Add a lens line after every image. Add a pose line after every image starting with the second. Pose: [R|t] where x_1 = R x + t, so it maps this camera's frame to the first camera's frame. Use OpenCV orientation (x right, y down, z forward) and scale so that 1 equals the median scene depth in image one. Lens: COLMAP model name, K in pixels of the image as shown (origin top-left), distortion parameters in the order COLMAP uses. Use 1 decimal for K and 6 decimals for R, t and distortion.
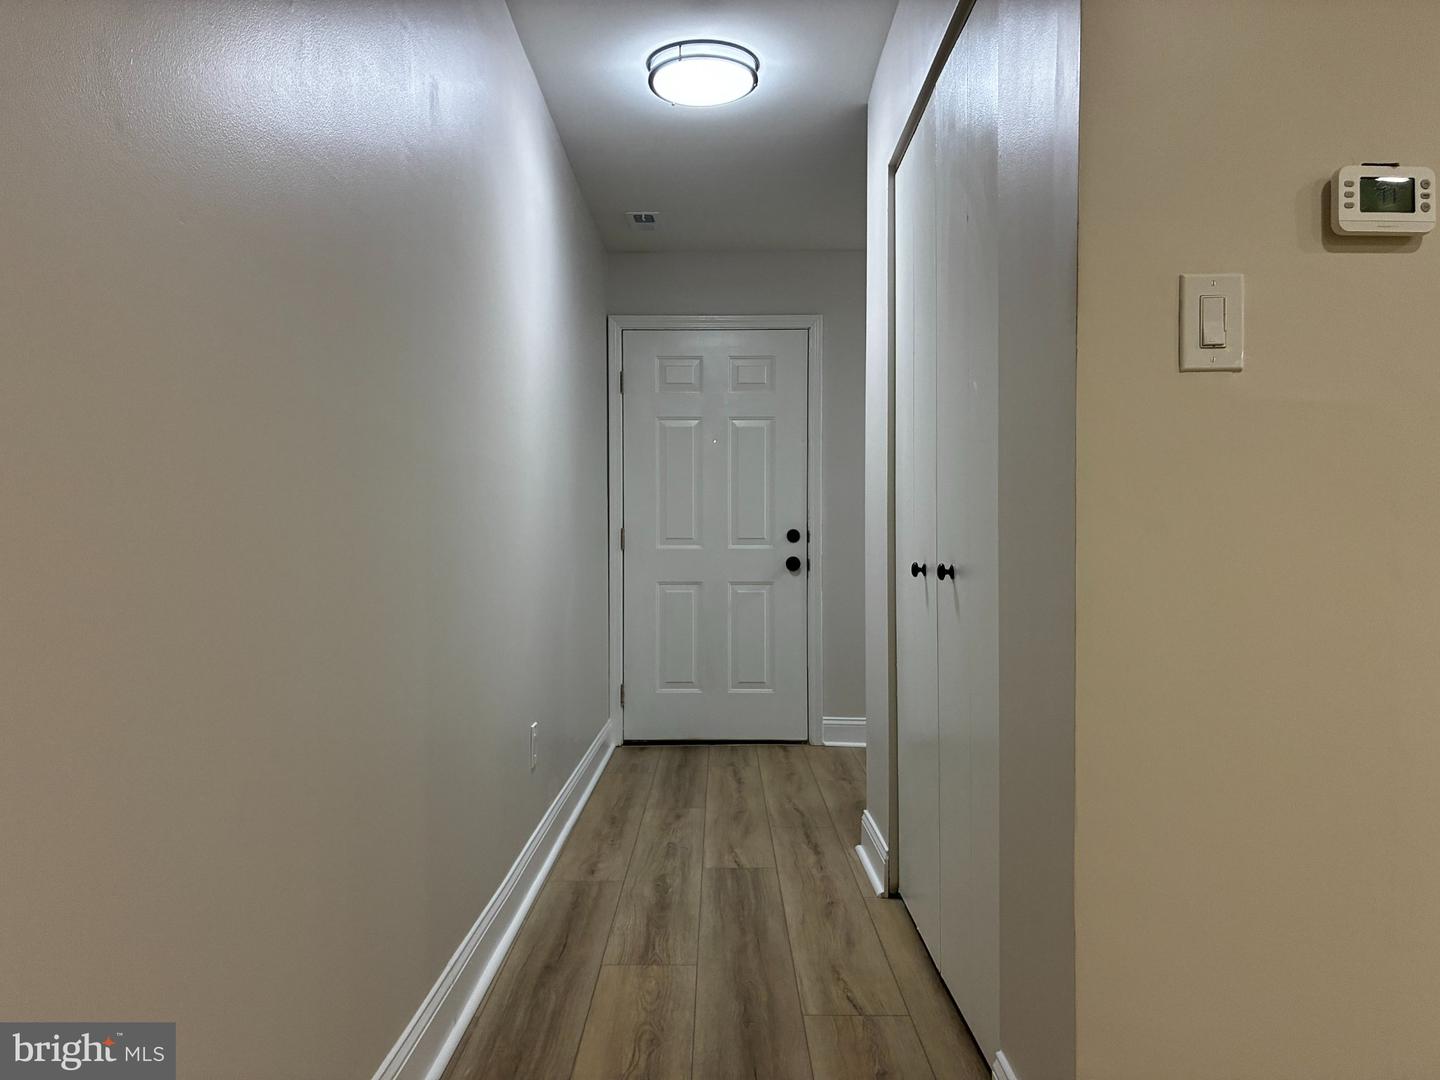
lens RADIAL K [[1098.5, 0, 719.3], [0, 1098.5, 541.2], [0, 0, 1]] dist [0.047444, -0.050488]
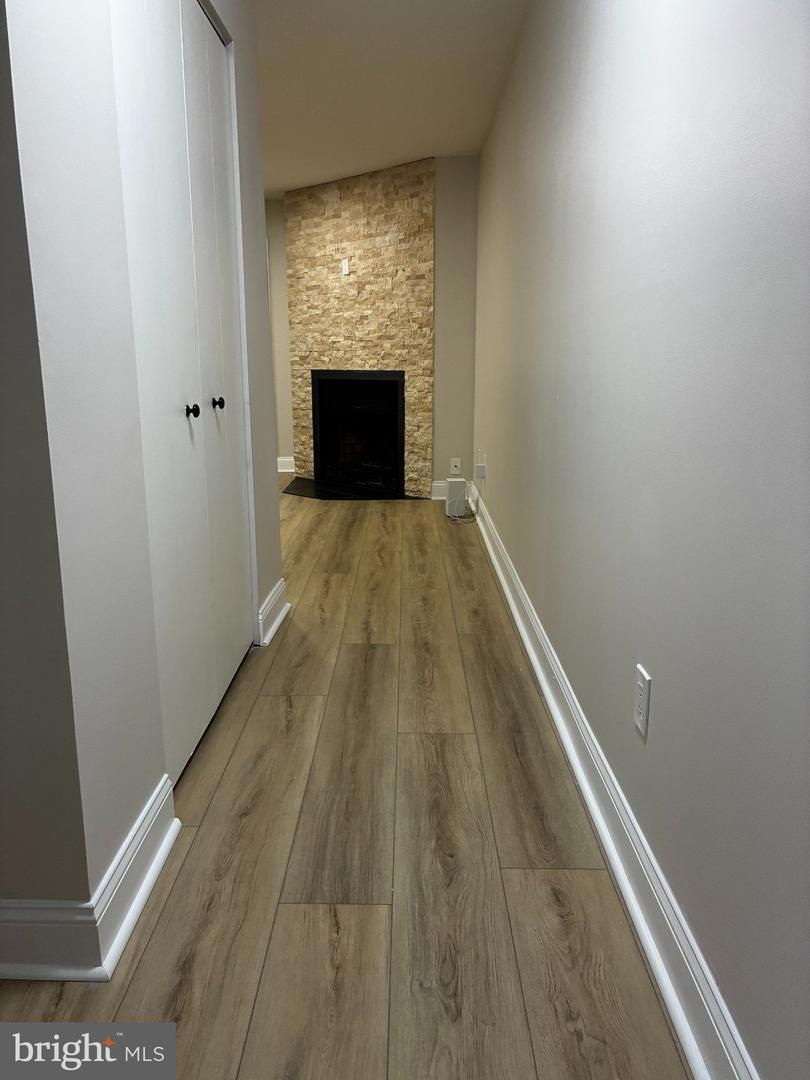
lens RADIAL K [[823.9, 0, 404.3], [0, 823.9, 539.9], [0, 0, 1]] dist [0.047444, -0.050488]
pose [[-0.999935, 0.009142, 0.006740, -0.032938], [0.010398, 0.975583, 0.219385, -0.025376], [-0.004570, 0.219441, -0.975615, 1.697196]]
